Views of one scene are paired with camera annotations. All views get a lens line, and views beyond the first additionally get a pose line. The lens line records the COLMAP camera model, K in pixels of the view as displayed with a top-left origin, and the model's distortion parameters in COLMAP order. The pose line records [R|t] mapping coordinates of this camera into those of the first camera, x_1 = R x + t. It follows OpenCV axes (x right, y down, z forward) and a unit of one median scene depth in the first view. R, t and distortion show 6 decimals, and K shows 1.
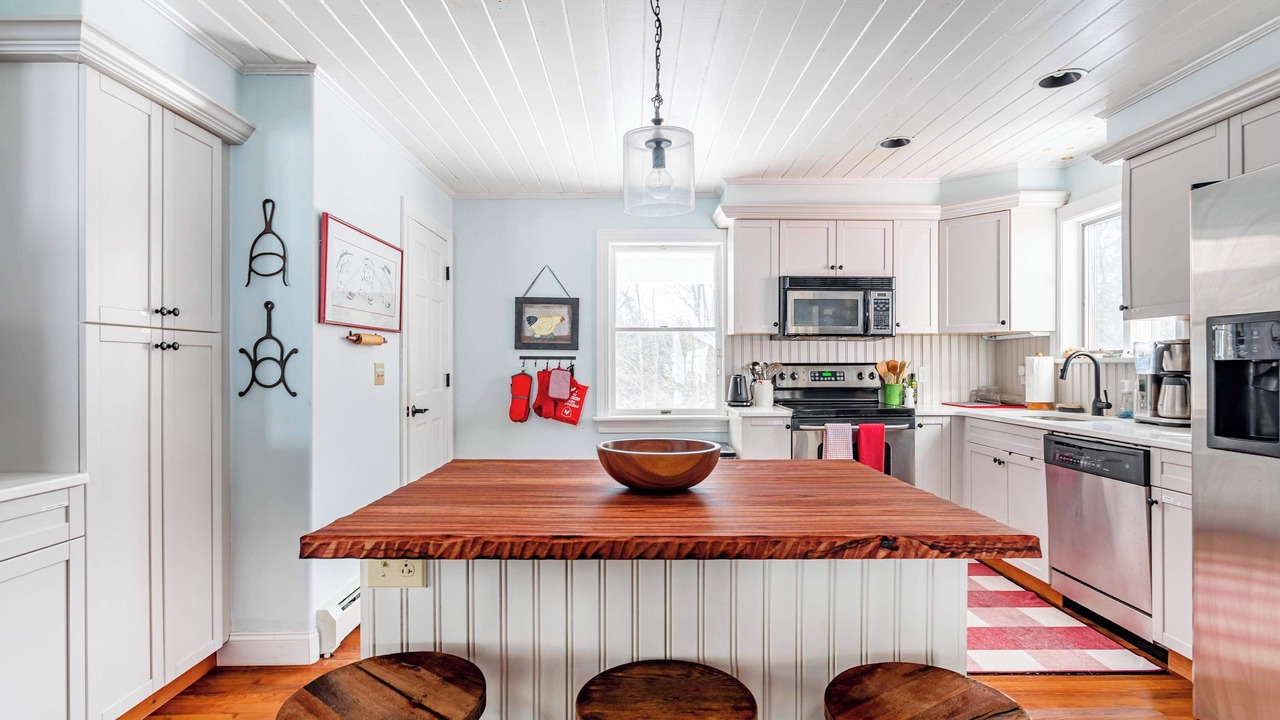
lens RADIAL K [[661.5, 0, 643.8], [0, 661.5, 364.5], [0, 0, 1]] dist [0.005884, 0.001419]
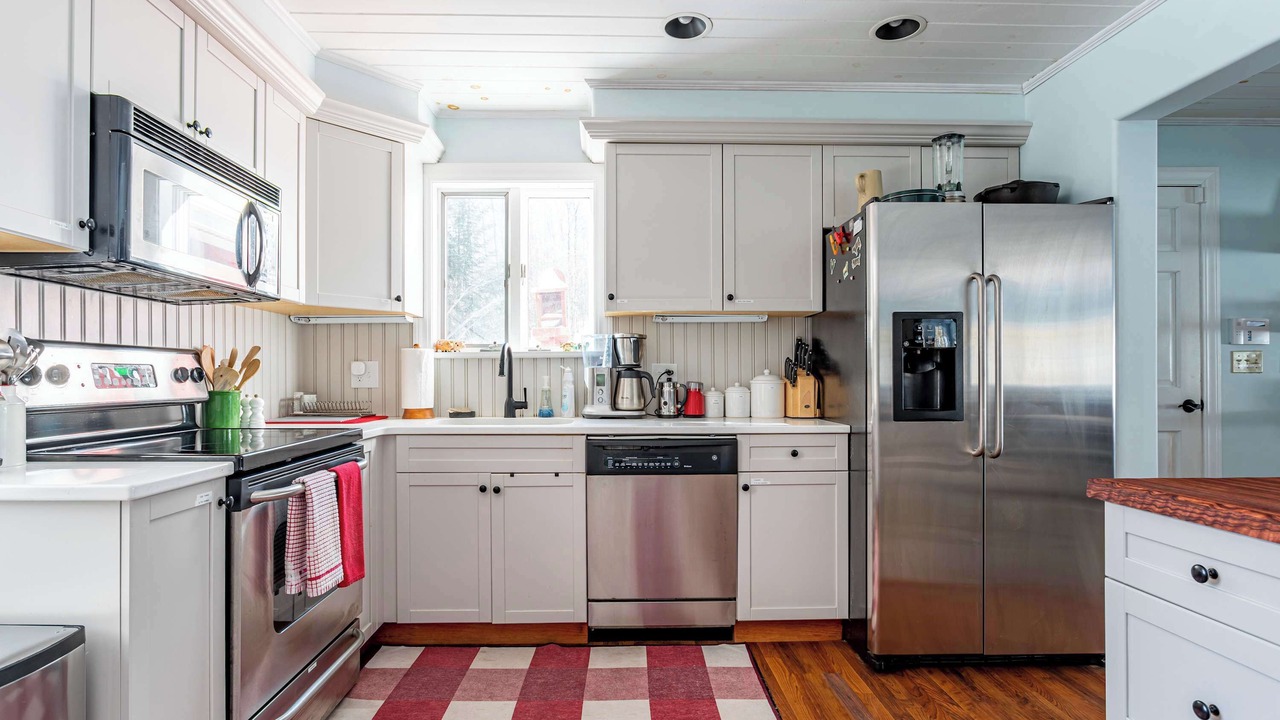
lens RADIAL K [[661.5, 0, 633.0], [0, 661.5, 372.2], [0, 0, 1]] dist [0.005884, 0.001419]
pose [[-0.018863, 0.005972, 0.999804, -0.219796], [0.005652, 0.999967, -0.005866, 0.026859], [-0.999806, 0.005540, -0.018896, 0.983033]]
